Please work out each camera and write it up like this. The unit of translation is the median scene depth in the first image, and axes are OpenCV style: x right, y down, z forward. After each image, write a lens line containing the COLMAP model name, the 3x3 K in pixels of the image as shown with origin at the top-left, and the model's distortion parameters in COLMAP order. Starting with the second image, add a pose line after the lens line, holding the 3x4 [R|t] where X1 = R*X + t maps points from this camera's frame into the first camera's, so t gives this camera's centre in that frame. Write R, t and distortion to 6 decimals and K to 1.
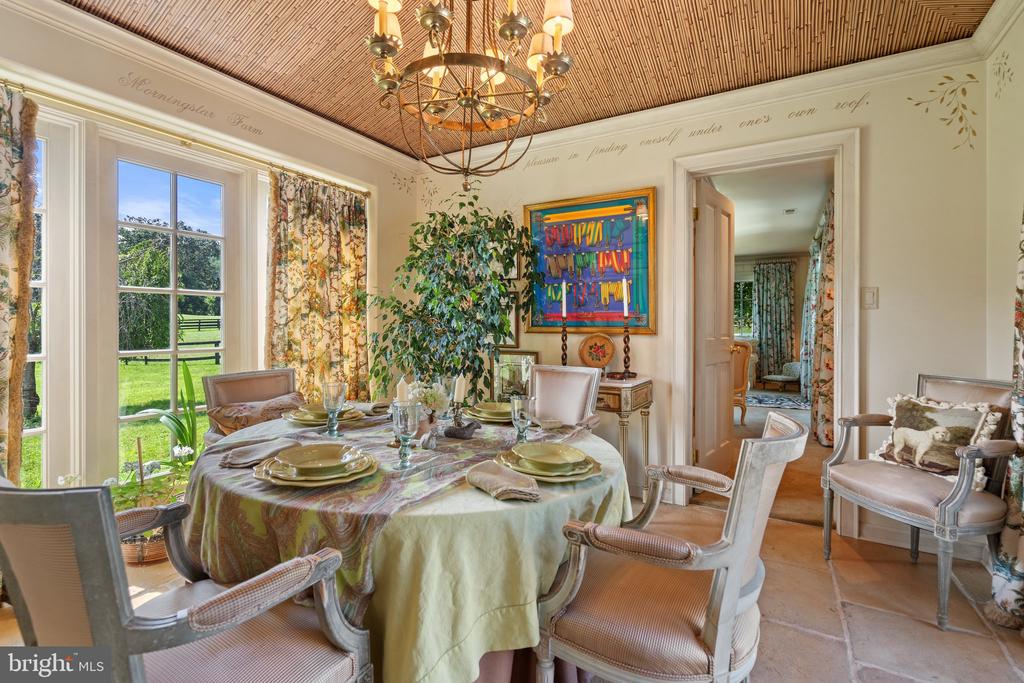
lens RADIAL K [[472.9, 0, 511.2], [0, 472.9, 334.4], [0, 0, 1]] dist [-0.008408, 0.001993]
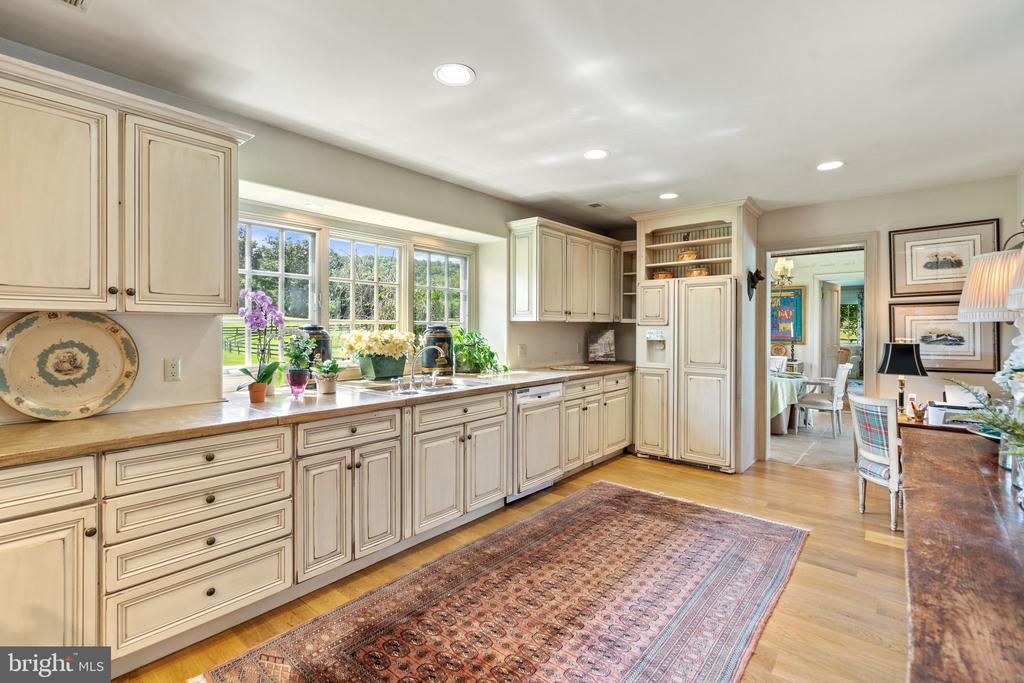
lens RADIAL K [[472.9, 0, 511.0], [0, 472.9, 338.0], [0, 0, 1]] dist [-0.008408, 0.001993]
pose [[0.984068, 0.009792, -0.177523, -0.880714], [-0.008615, 0.999936, 0.007399, -0.044461], [0.177584, -0.005752, 0.984089, -1.955178]]
